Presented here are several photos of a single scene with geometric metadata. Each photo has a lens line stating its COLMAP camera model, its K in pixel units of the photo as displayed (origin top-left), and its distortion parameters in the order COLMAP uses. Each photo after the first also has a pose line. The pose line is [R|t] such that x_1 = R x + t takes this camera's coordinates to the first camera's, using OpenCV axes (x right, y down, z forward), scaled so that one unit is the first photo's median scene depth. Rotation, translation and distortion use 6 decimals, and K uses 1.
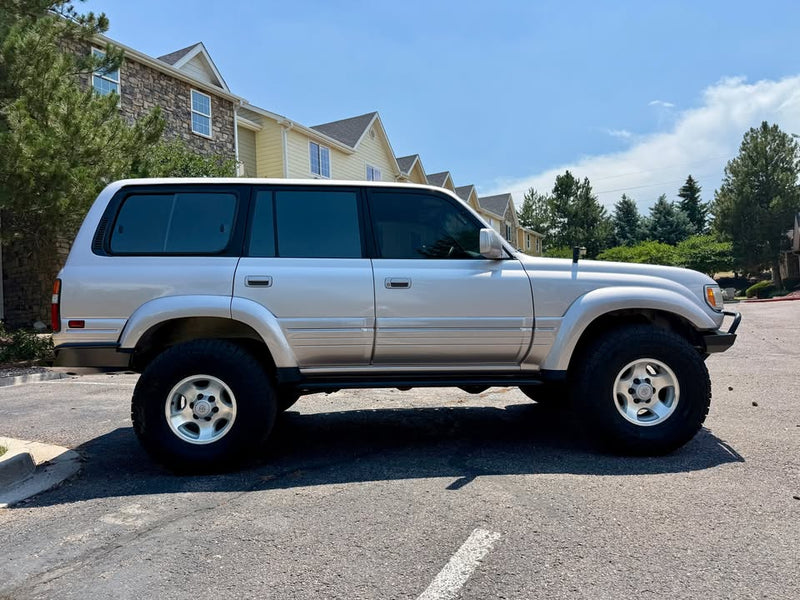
lens RADIAL K [[570.2, 0, 410.5], [0, 570.2, 297.1], [0, 0, 1]] dist [0.006199, 0.001574]
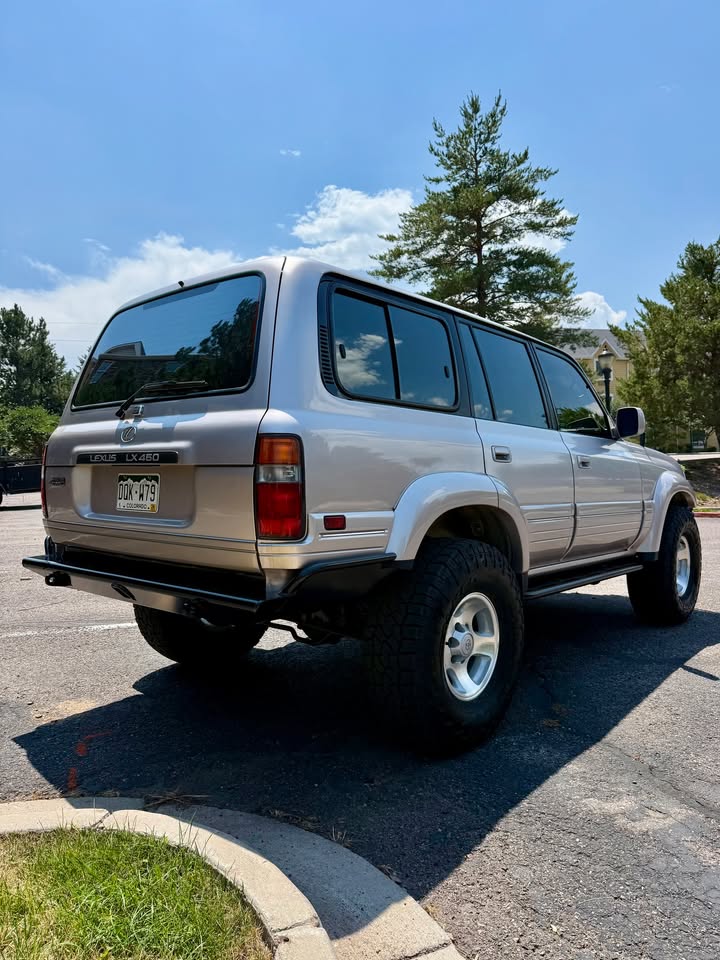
lens RADIAL K [[684.2, 0, 360.0], [0, 684.2, 480.0], [0, 0, 1]] dist [0.006199, 0.001574]
pose [[0.690358, 0.012505, 0.723360, -0.158244], [-0.020829, 0.999780, 0.002595, 0.000951], [-0.723168, -0.016859, 0.690466, 0.085516]]
